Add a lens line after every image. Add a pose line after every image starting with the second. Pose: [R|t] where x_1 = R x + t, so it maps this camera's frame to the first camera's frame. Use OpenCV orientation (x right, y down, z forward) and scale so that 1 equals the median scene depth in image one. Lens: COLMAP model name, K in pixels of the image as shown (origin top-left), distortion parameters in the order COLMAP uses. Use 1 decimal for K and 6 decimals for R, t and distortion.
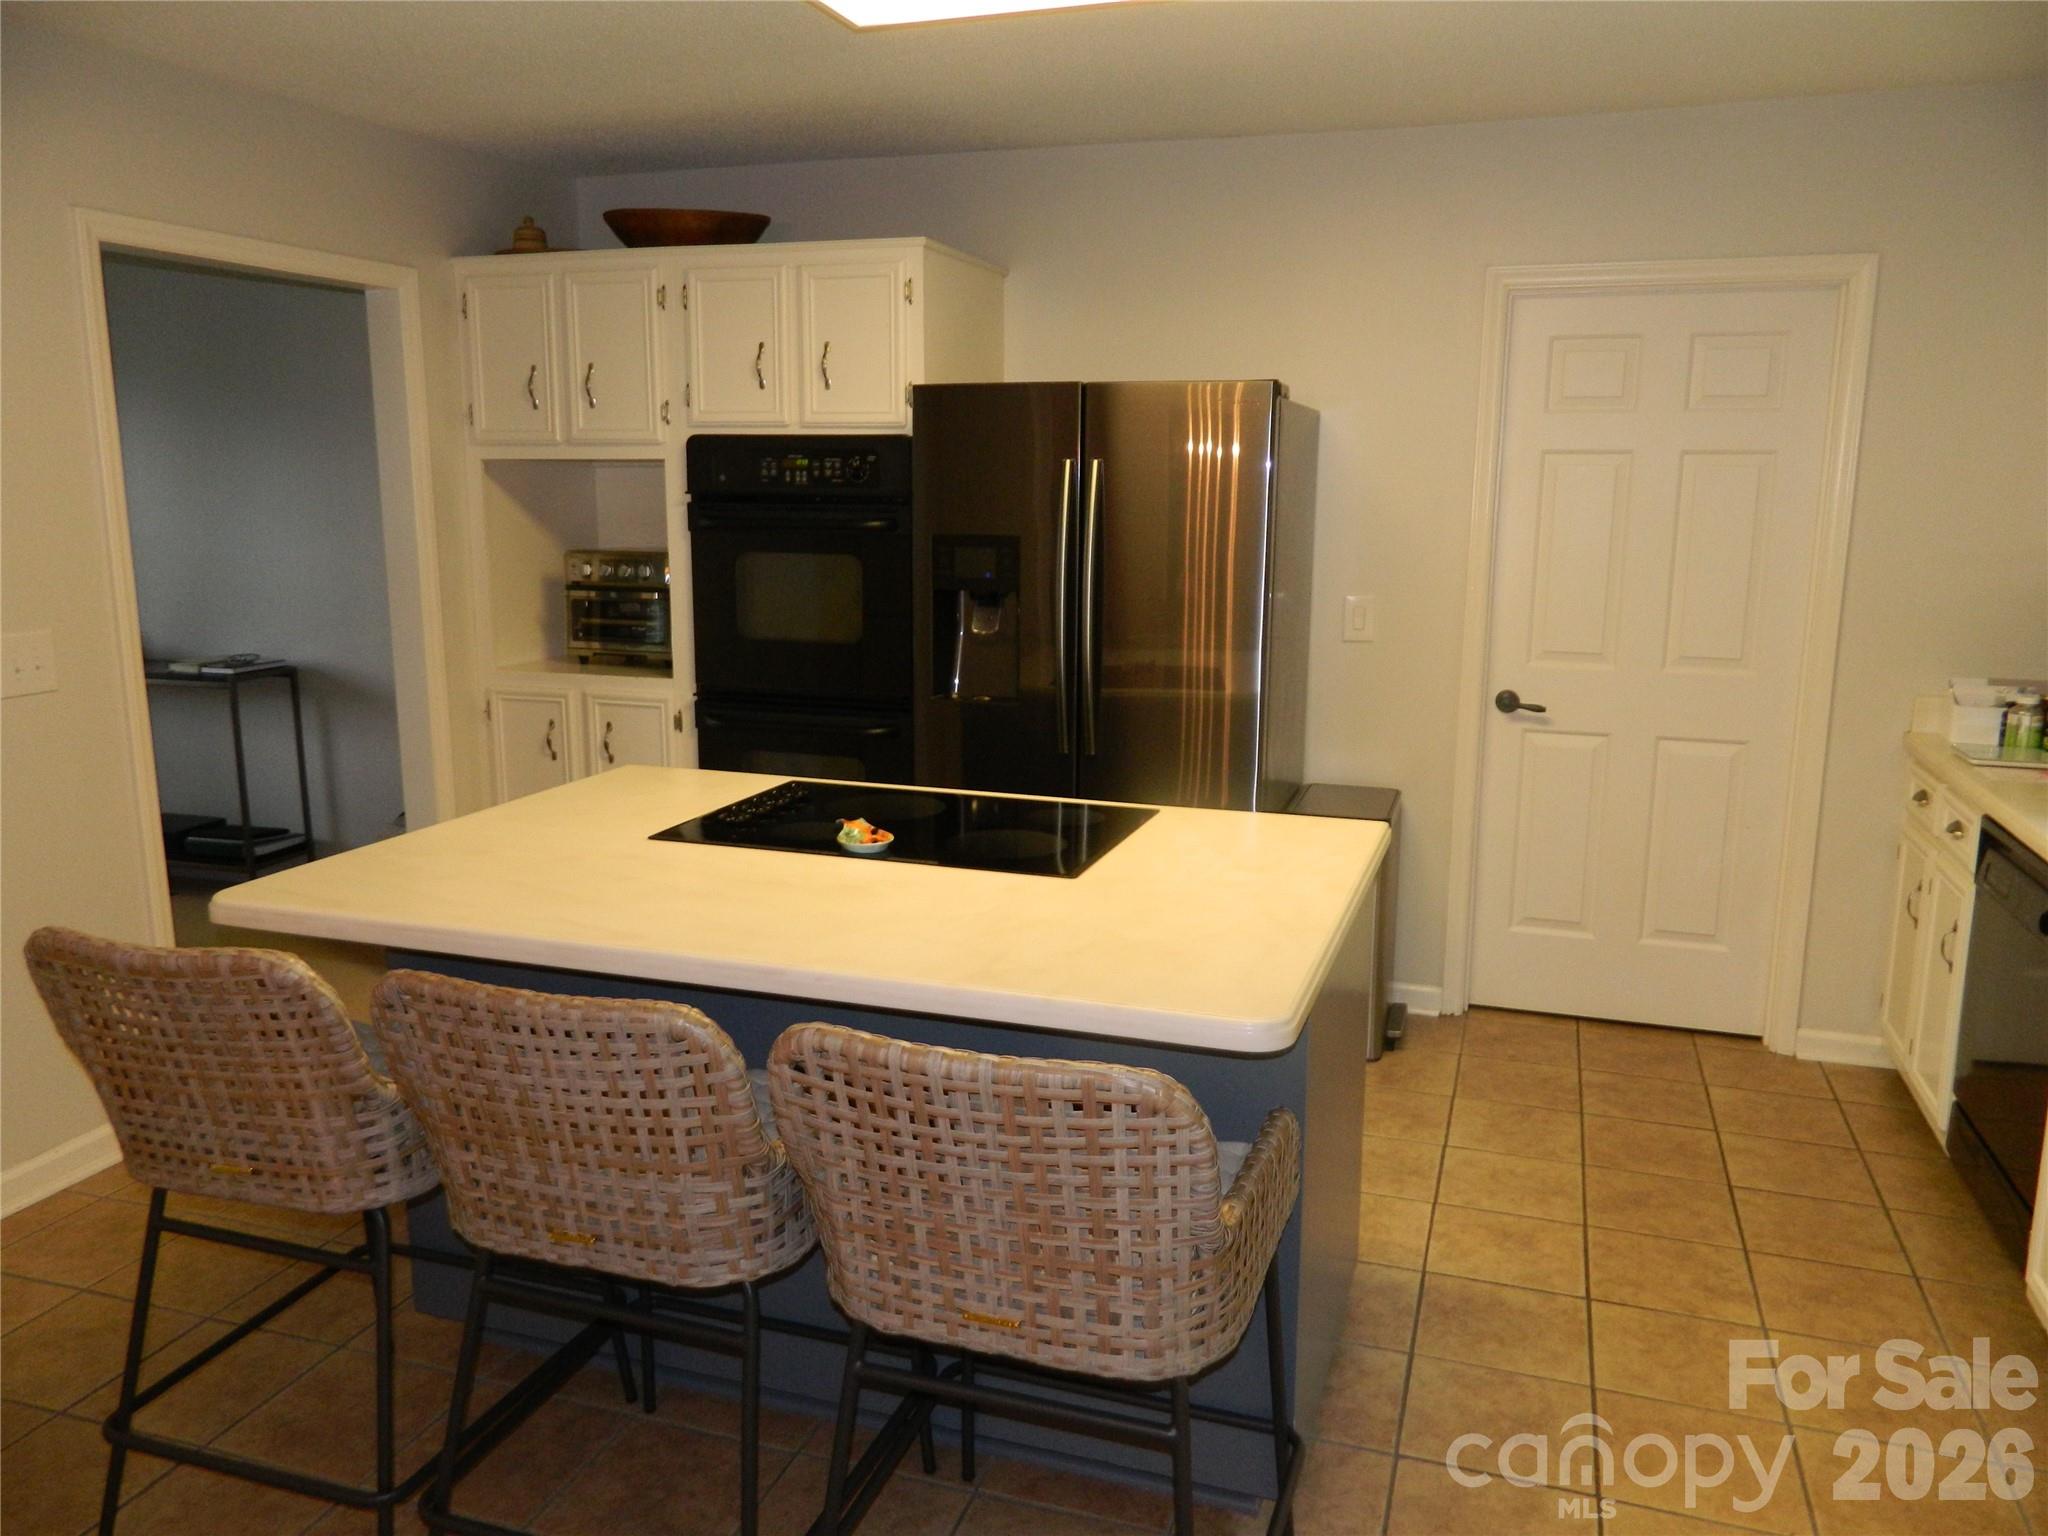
lens RADIAL K [[1523.0, 0, 1020.6], [0, 1523.0, 773.3], [0, 0, 1]] dist [0.009617, -0.011454]
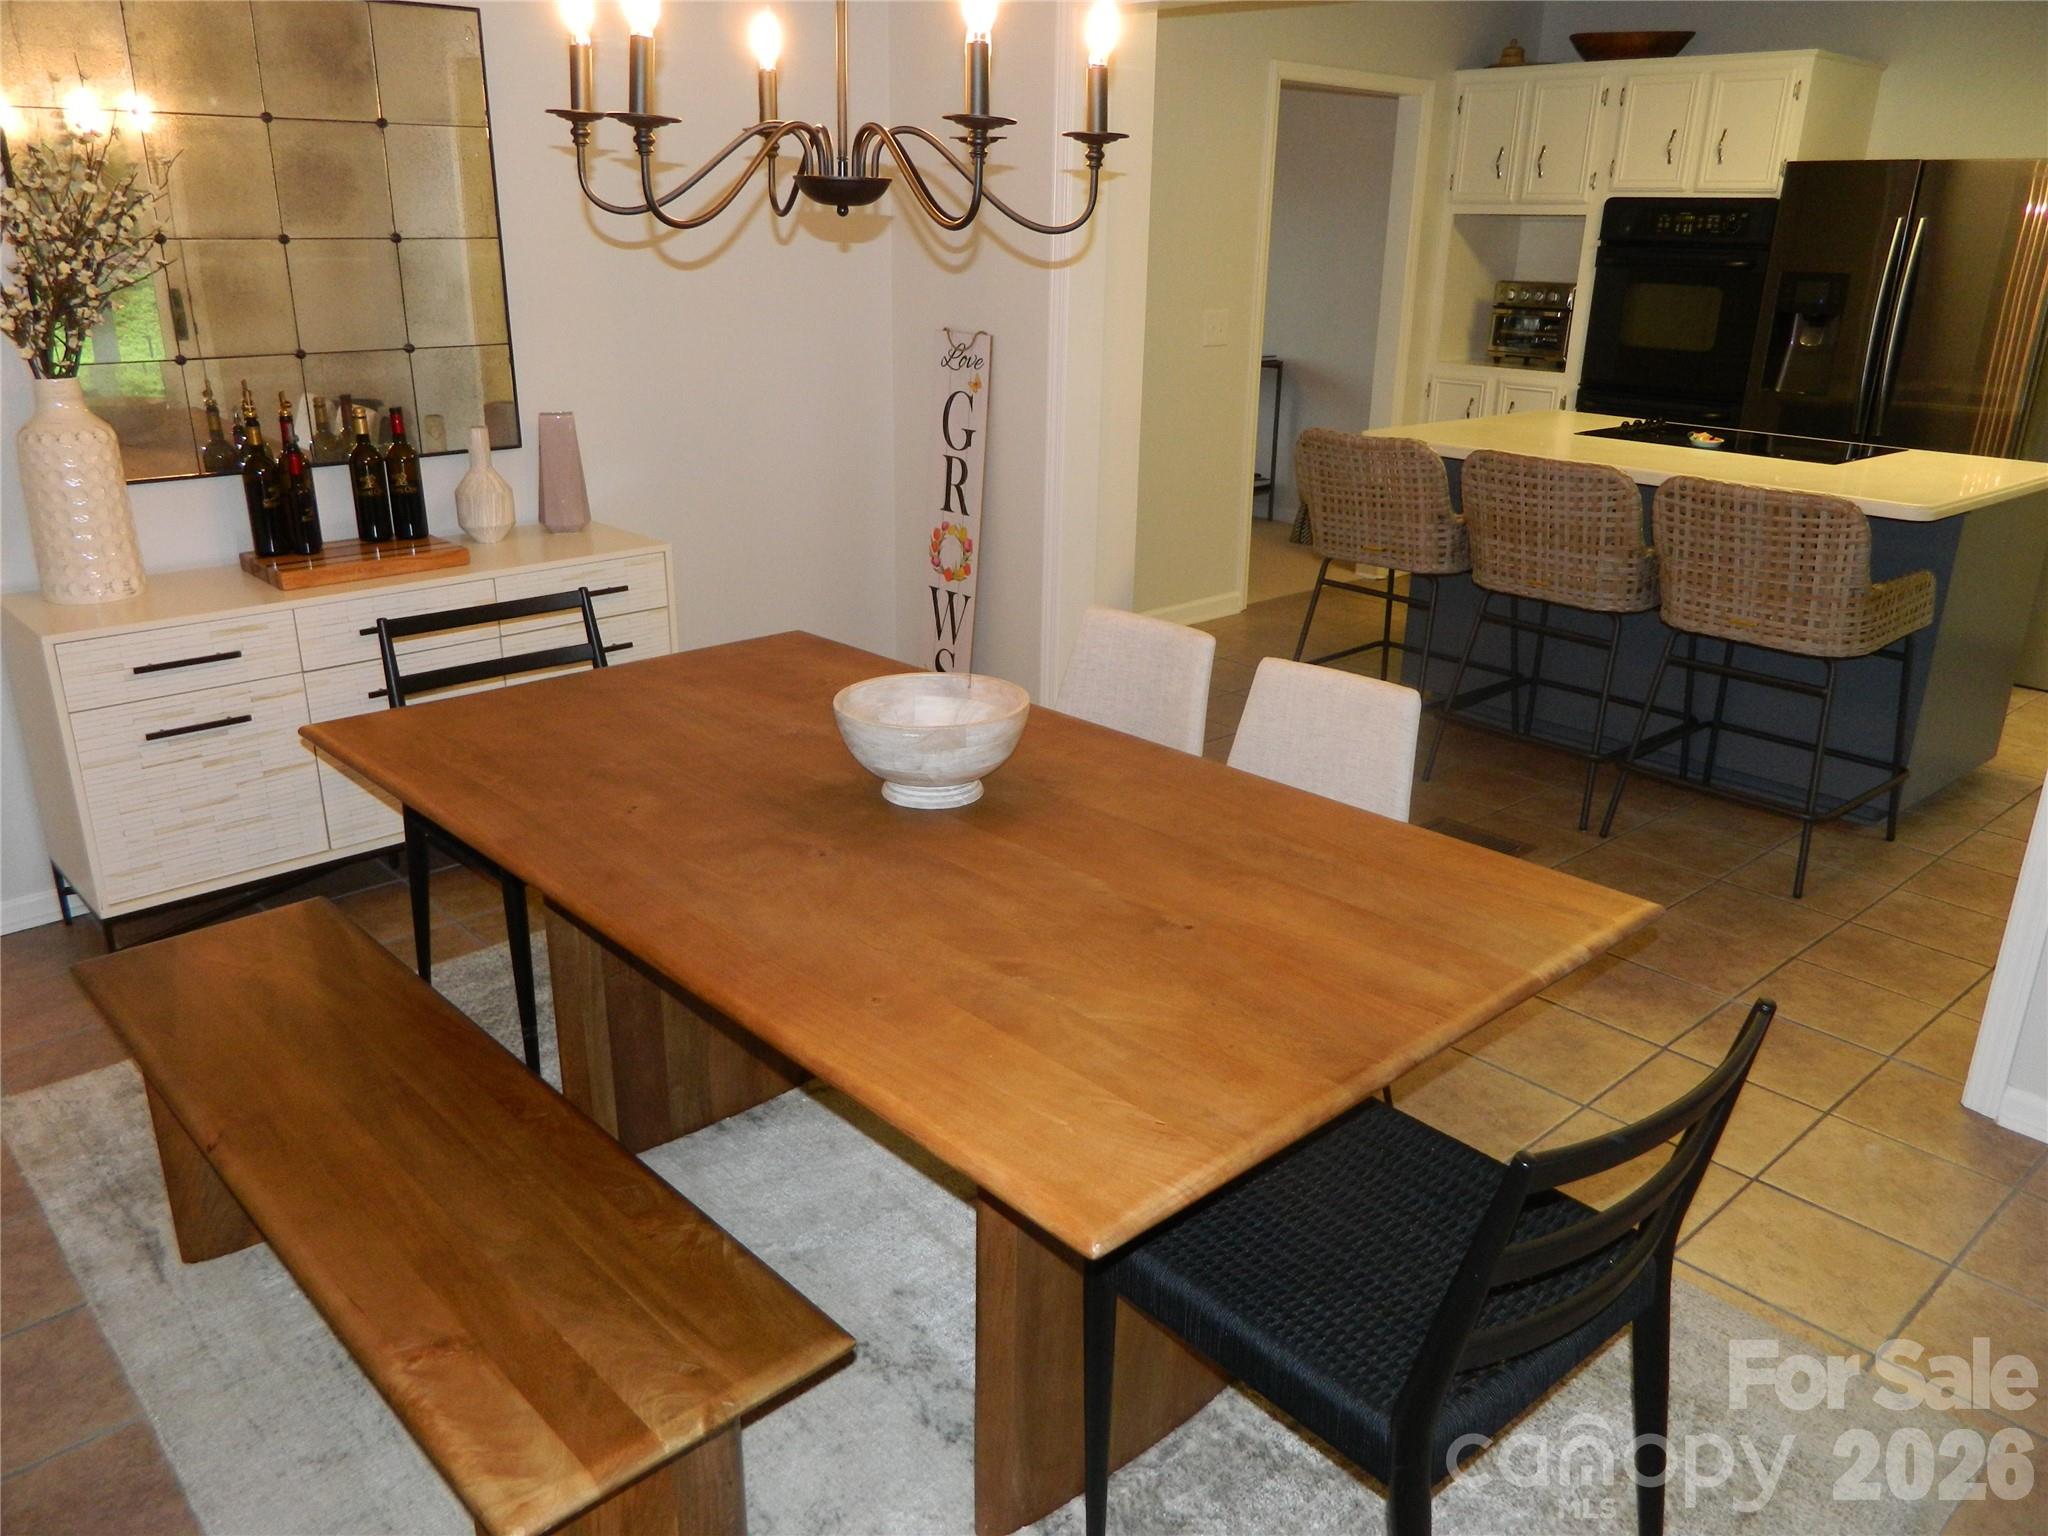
lens RADIAL K [[1523.0, 0, 1010.3], [0, 1523.0, 758.8], [0, 0, 1]] dist [0.009617, -0.011454]
pose [[0.872547, 0.173723, -0.456599, 0.041370], [-0.109359, 0.980376, 0.164023, 0.130251], [0.476133, -0.093185, 0.874422, -0.611167]]
